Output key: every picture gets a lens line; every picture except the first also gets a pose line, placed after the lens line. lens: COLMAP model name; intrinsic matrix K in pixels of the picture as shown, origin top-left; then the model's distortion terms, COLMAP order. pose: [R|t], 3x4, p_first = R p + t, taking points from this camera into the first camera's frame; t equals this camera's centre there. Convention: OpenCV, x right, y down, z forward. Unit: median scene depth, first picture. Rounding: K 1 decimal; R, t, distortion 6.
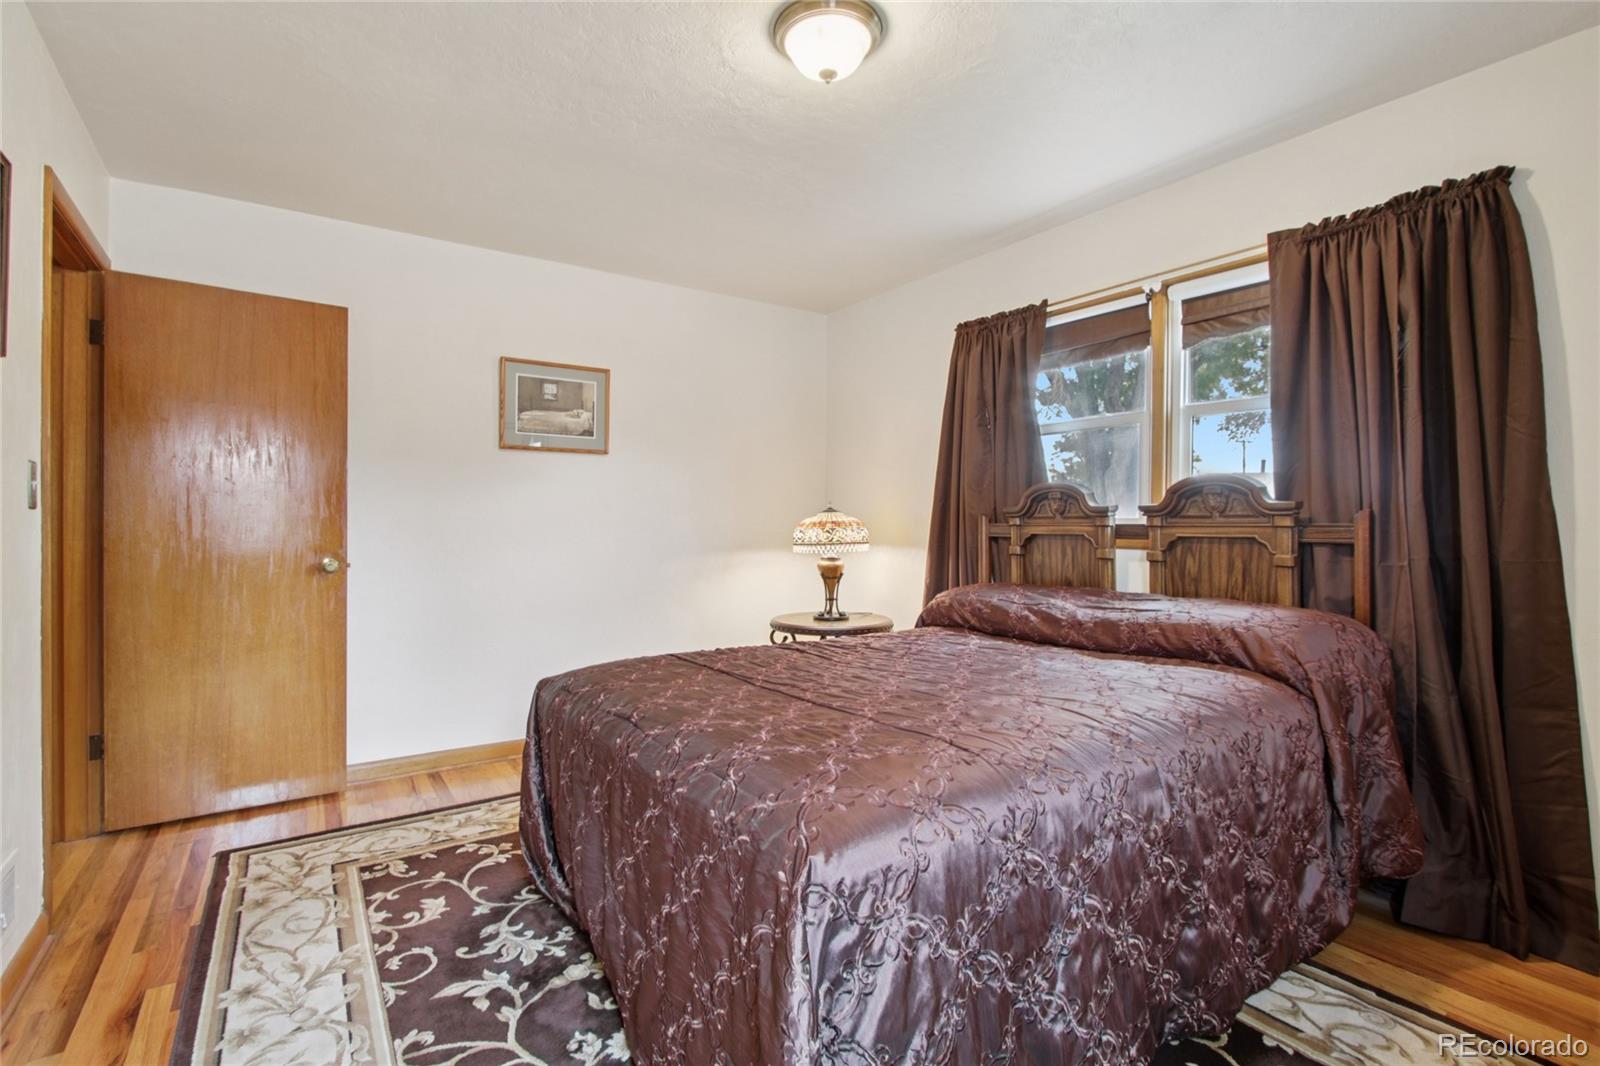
lens RADIAL K [[737.1, 0, 797.5], [0, 737.1, 532.5], [0, 0, 1]] dist [-0.017241, 0.000677]
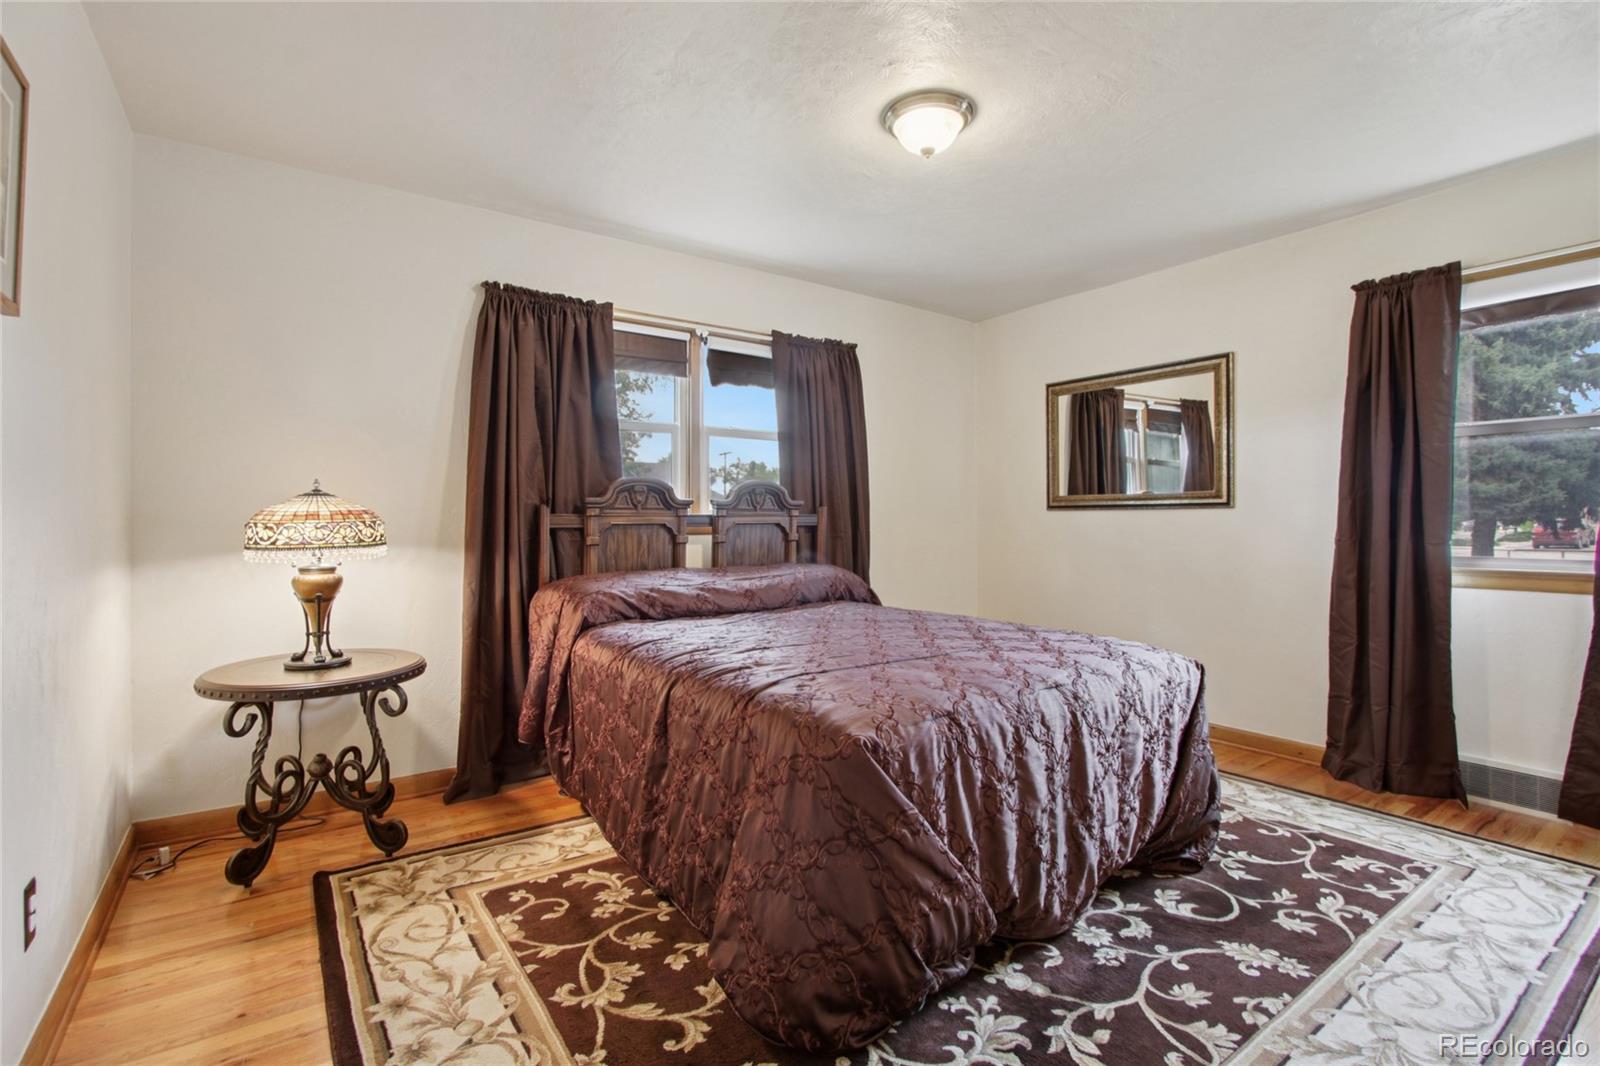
lens RADIAL K [[737.1, 0, 789.1], [0, 737.1, 520.6], [0, 0, 1]] dist [-0.017241, 0.000677]
pose [[-0.003801, -0.006162, 0.999974, -0.990426], [0.013466, 0.999890, 0.006213, -0.008290], [-0.999902, 0.013489, -0.003718, 1.024272]]
